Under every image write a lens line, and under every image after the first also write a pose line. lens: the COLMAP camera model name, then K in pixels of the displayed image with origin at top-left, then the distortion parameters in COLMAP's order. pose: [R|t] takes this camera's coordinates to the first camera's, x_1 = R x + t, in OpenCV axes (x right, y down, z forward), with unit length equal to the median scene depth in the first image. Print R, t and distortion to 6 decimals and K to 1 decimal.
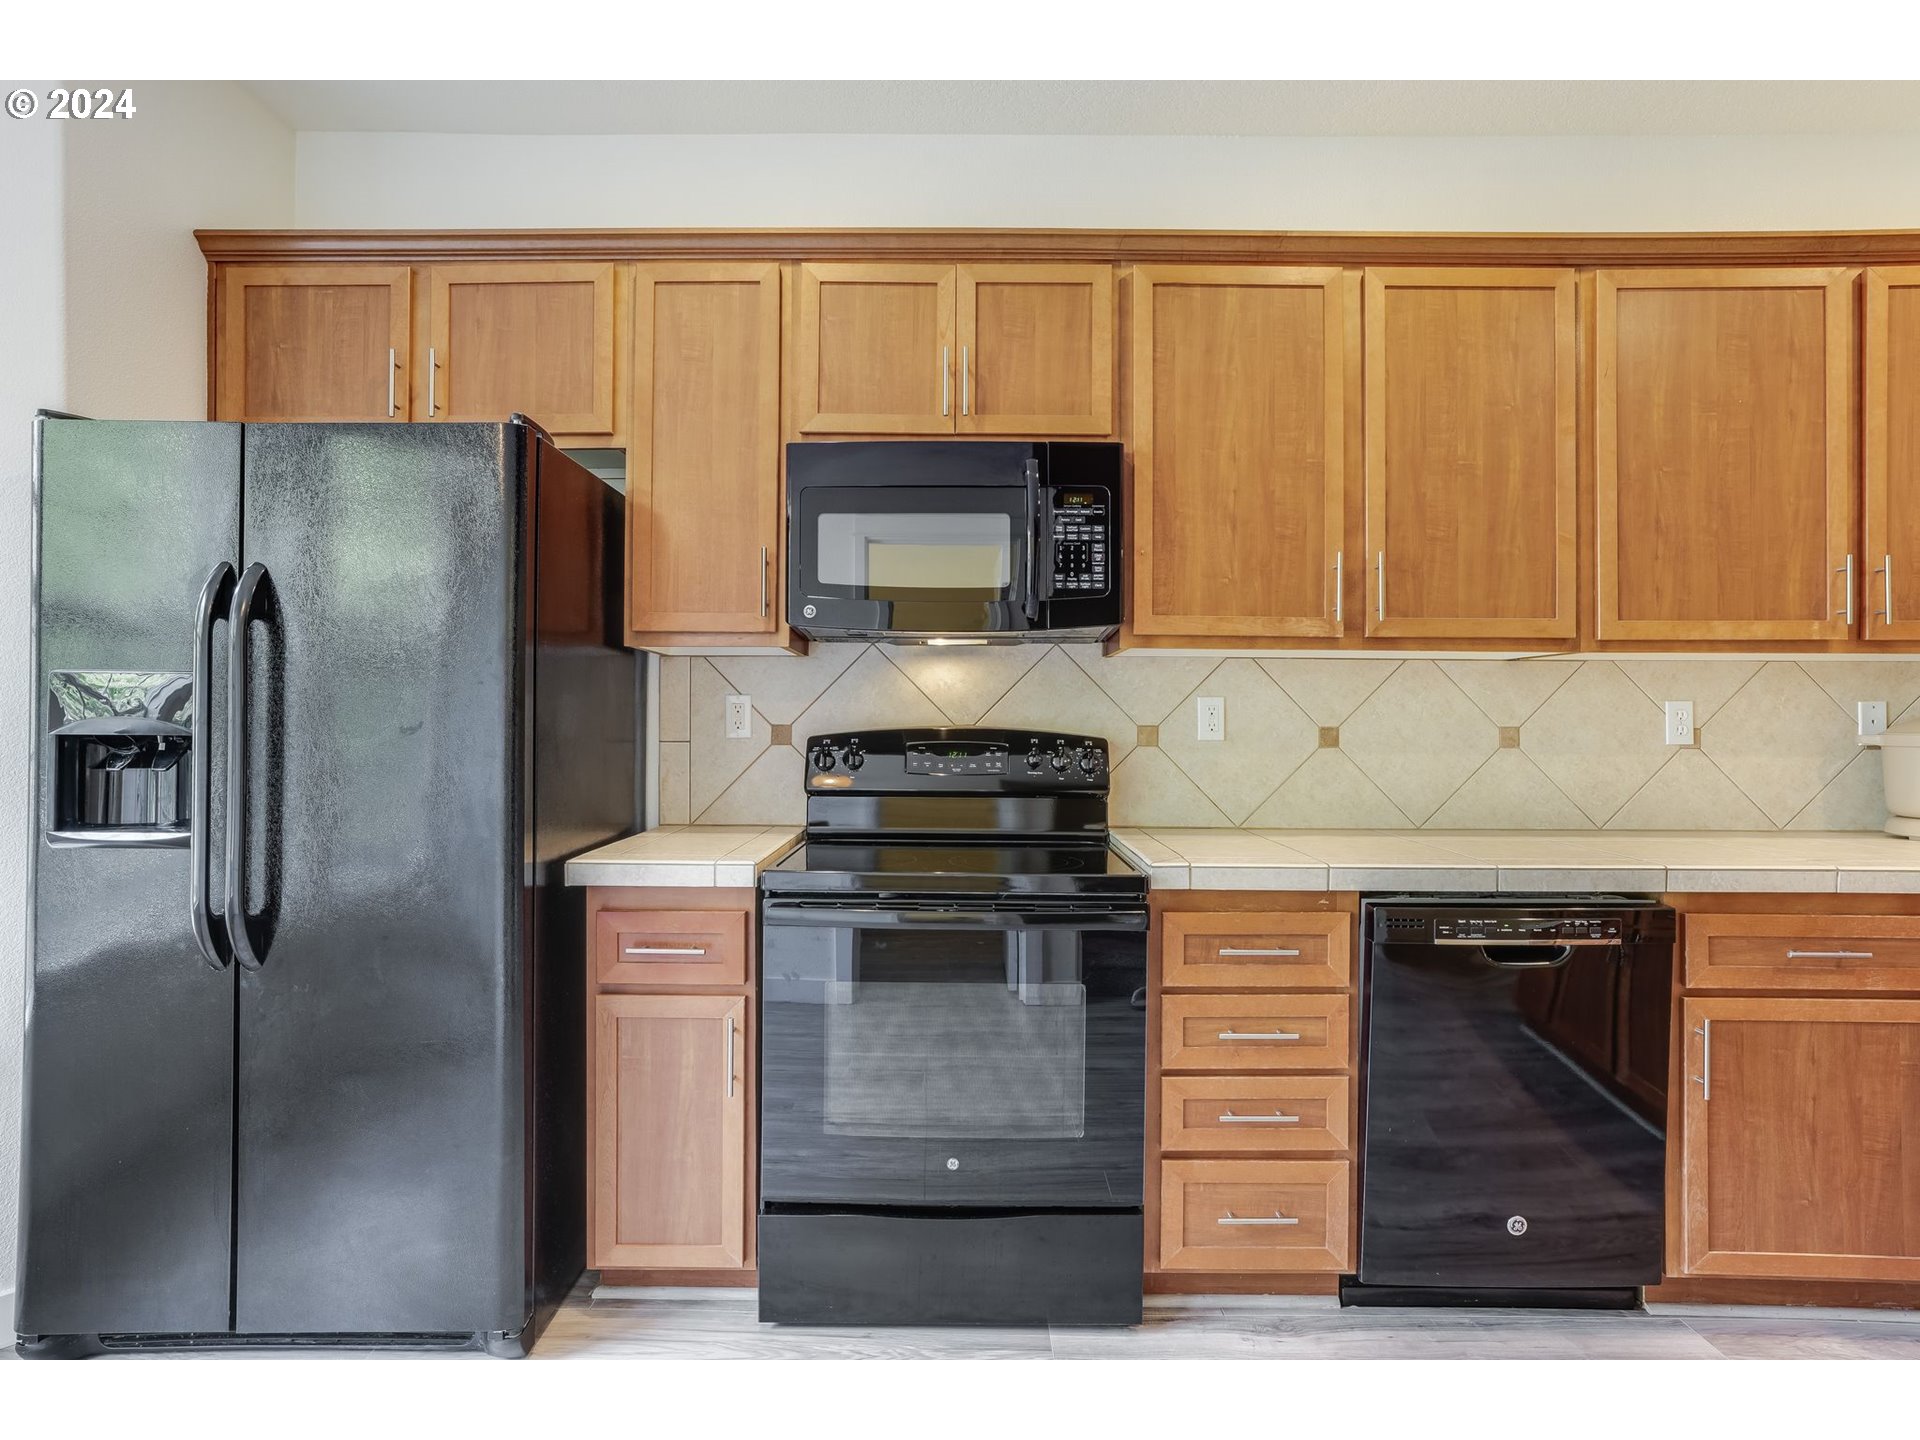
lens RADIAL K [[1047.2, 0, 959.2], [0, 1047.2, 714.4], [0, 0, 1]] dist [-0.036673, 0.028467]
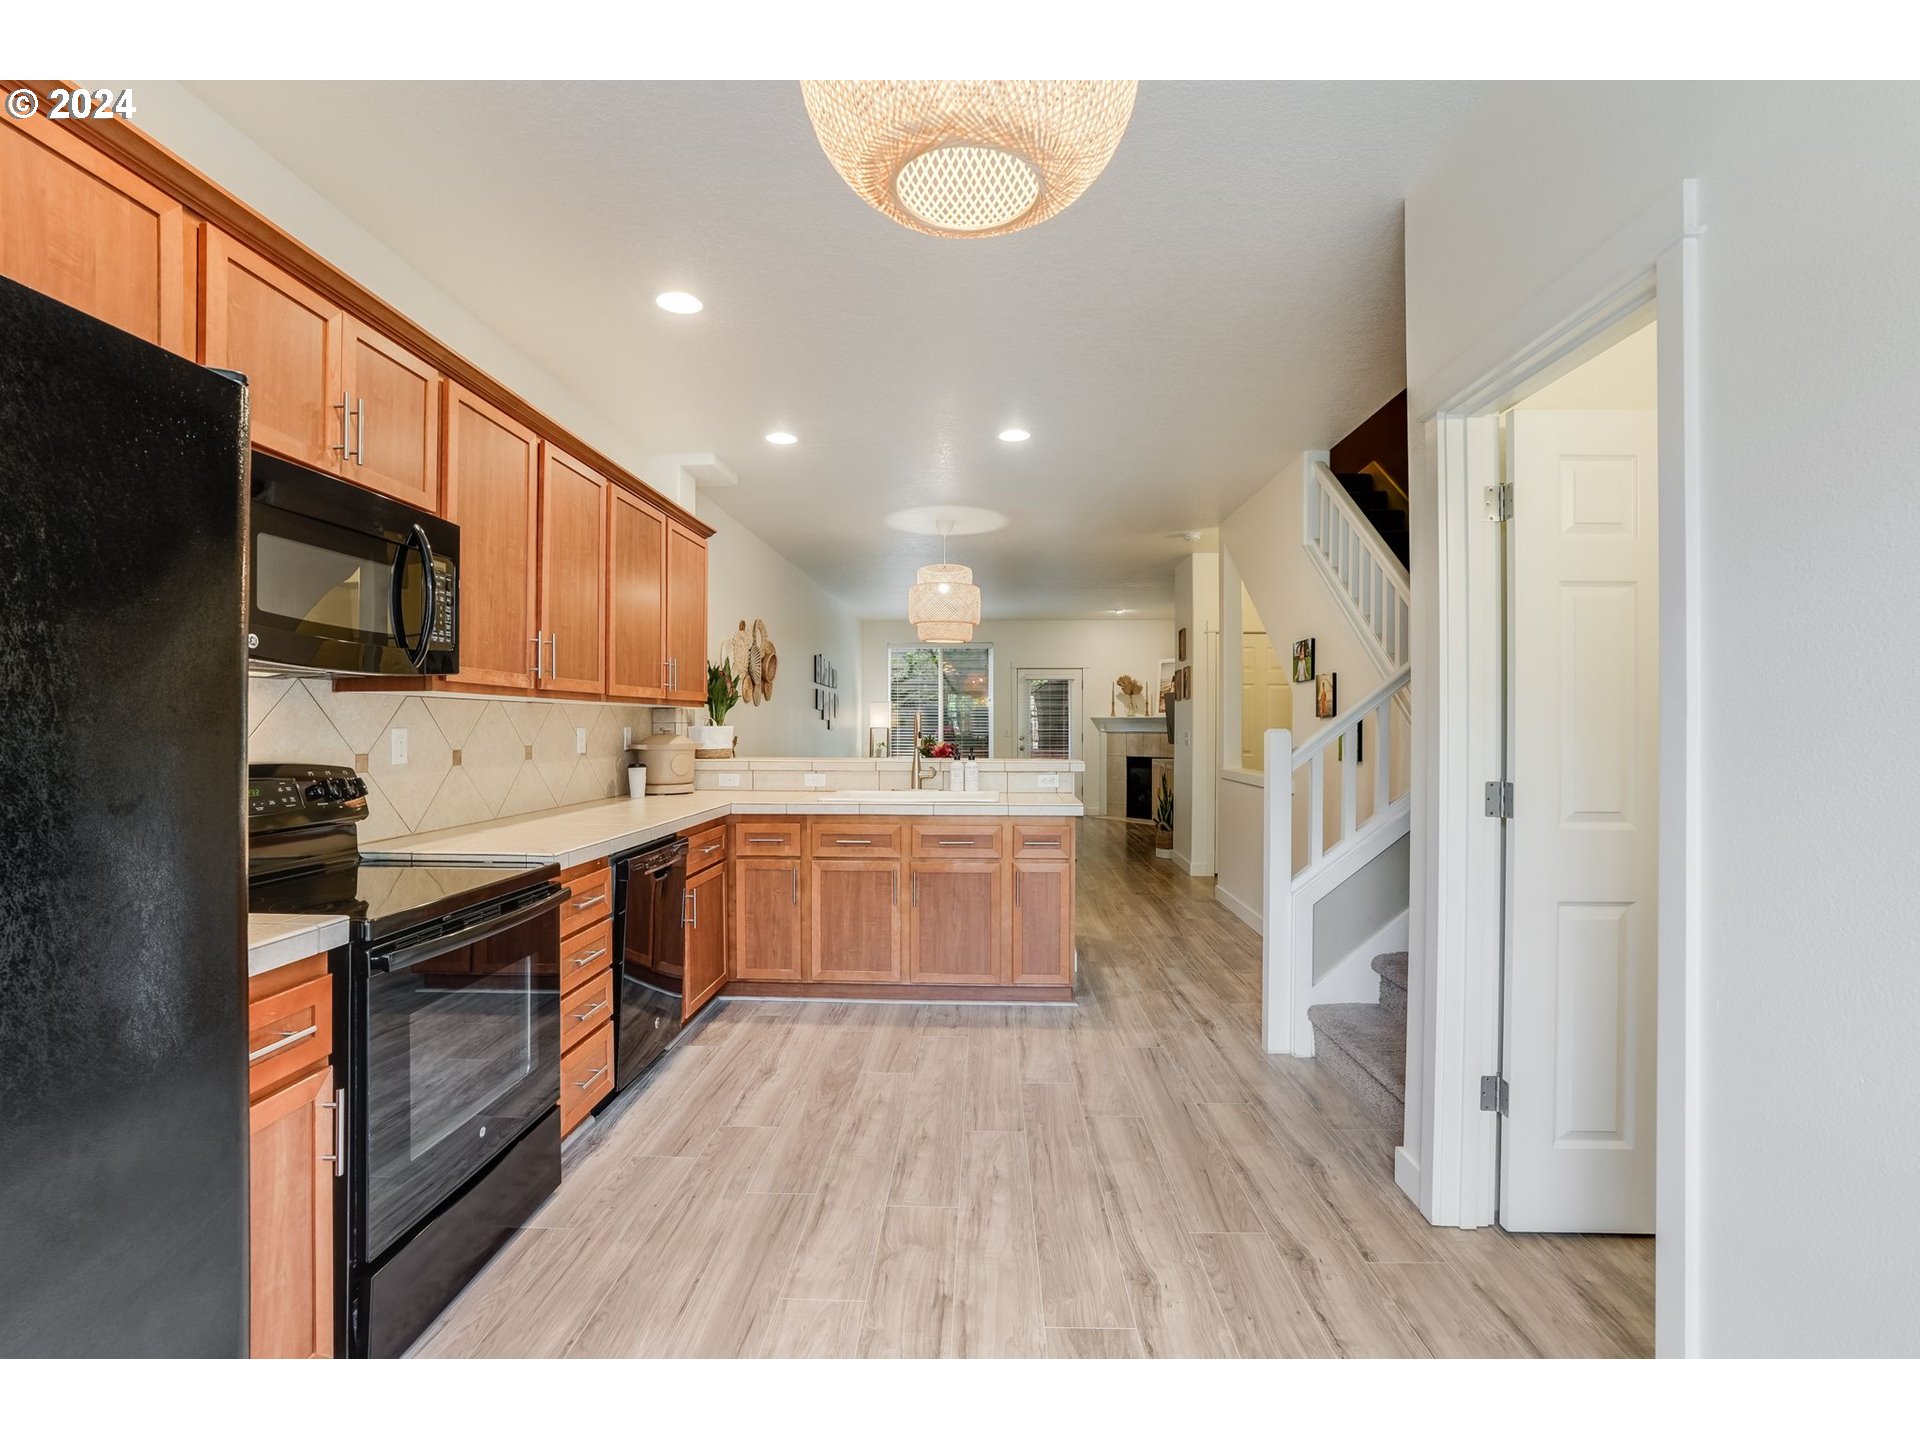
lens RADIAL K [[884.9, 0, 953.3], [0, 884.9, 716.2], [0, 0, 1]] dist [-0.064889, 0.022829]
pose [[0.033225, 0.002706, 0.999444, -0.829935], [-0.005359, 0.999982, -0.002529, -0.035710], [-0.999434, -0.005272, 0.033239, 0.374135]]
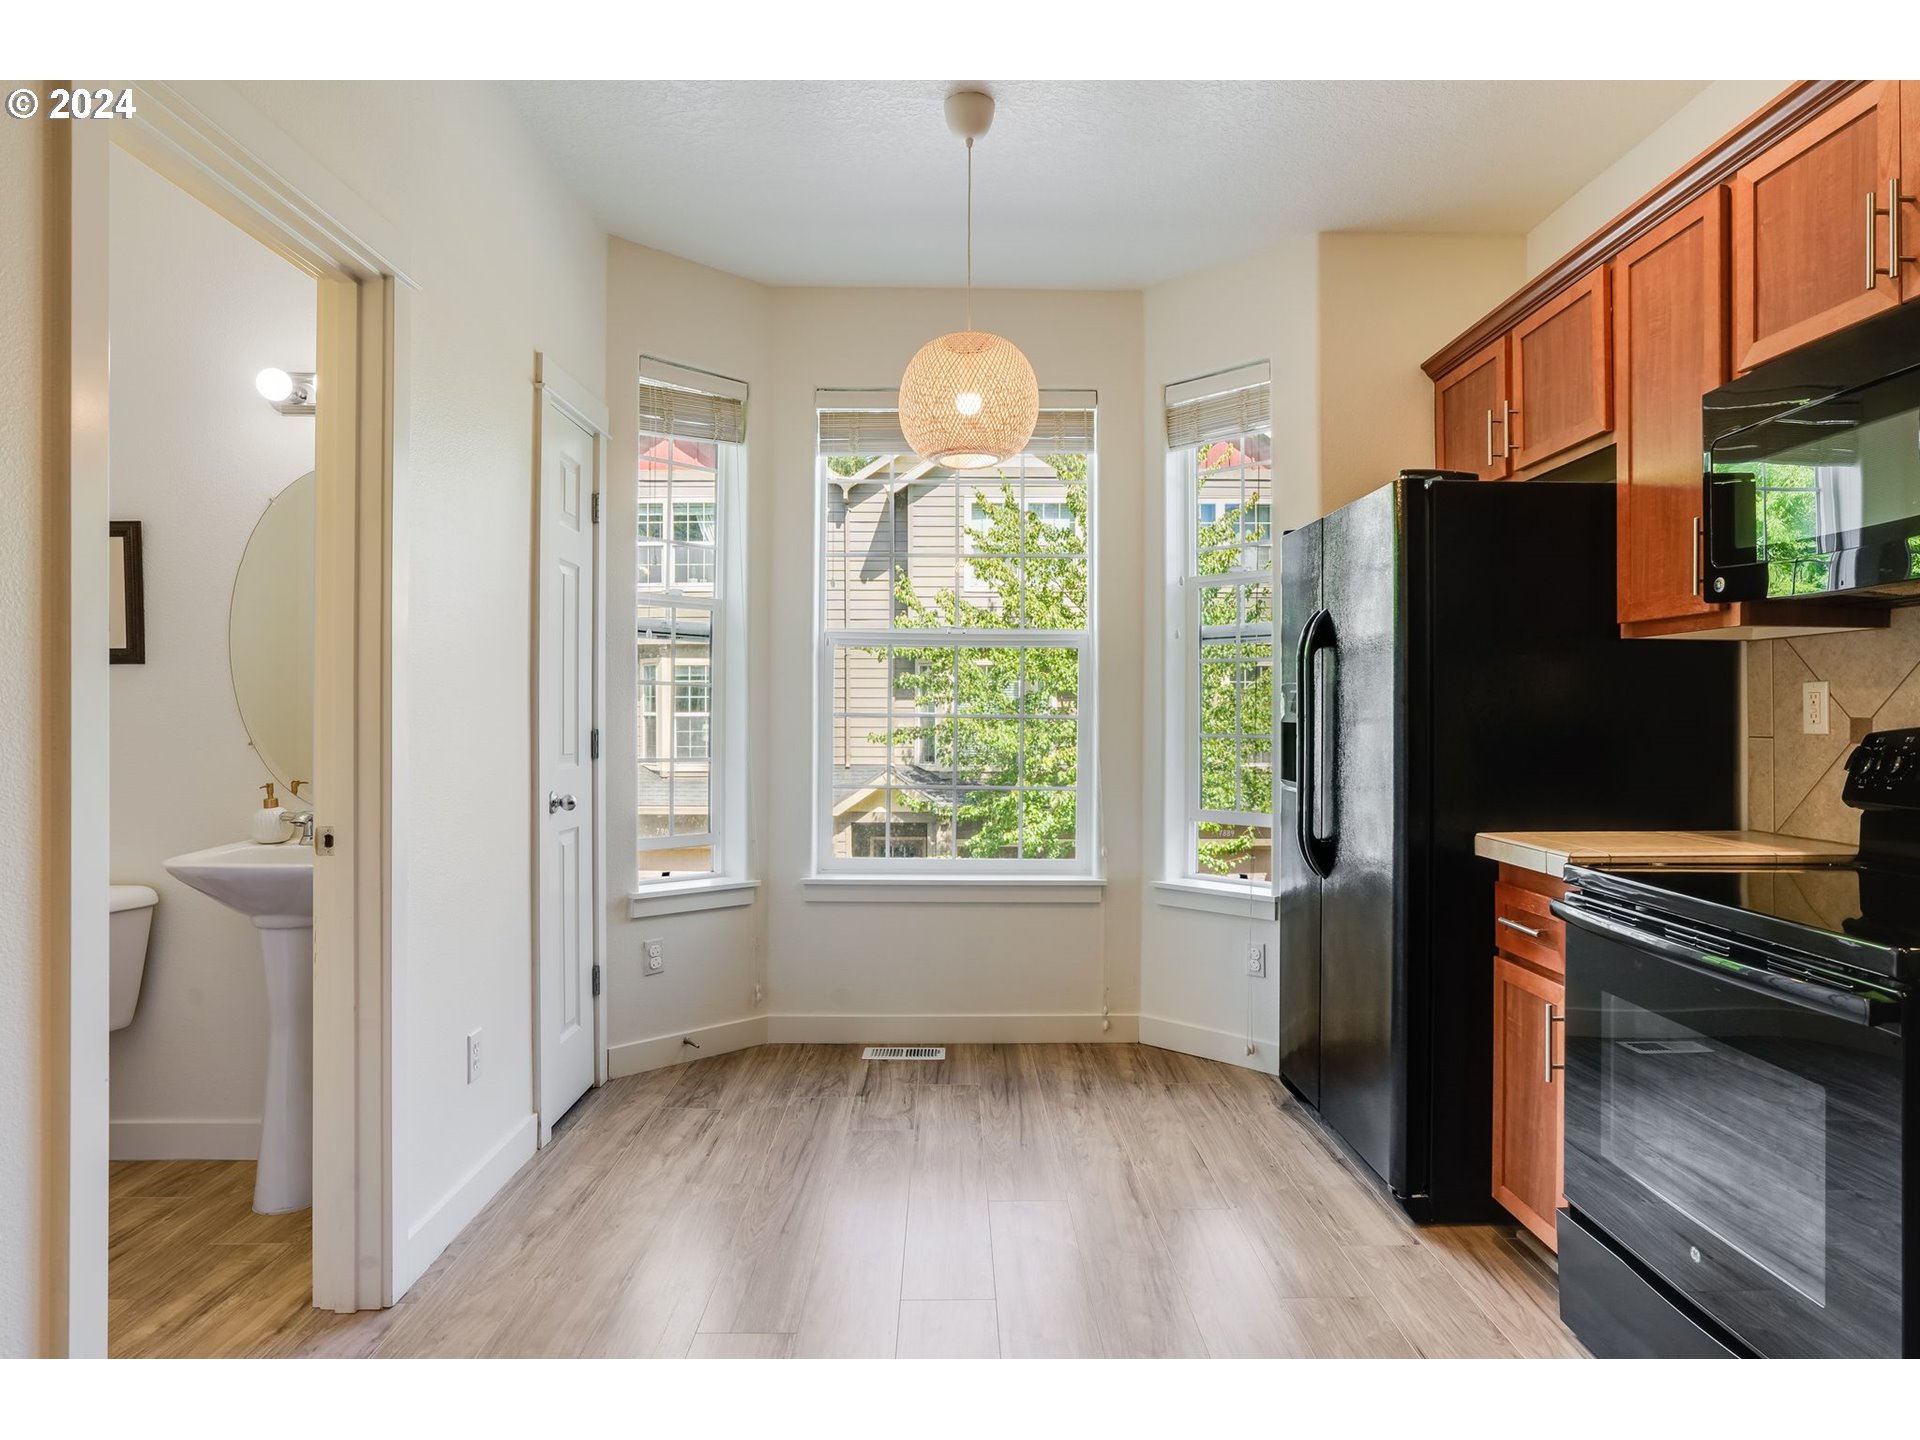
lens RADIAL K [[1092.3, 0, 954.9], [0, 1092.3, 706.4], [0, 0, 1]] dist [-0.055886, 0.031781]
pose [[0.006744, -0.010531, -0.999922, 0.708148], [0.002142, 0.999942, -0.010517, 0.008985], [0.999975, -0.002071, 0.006767, 0.356867]]
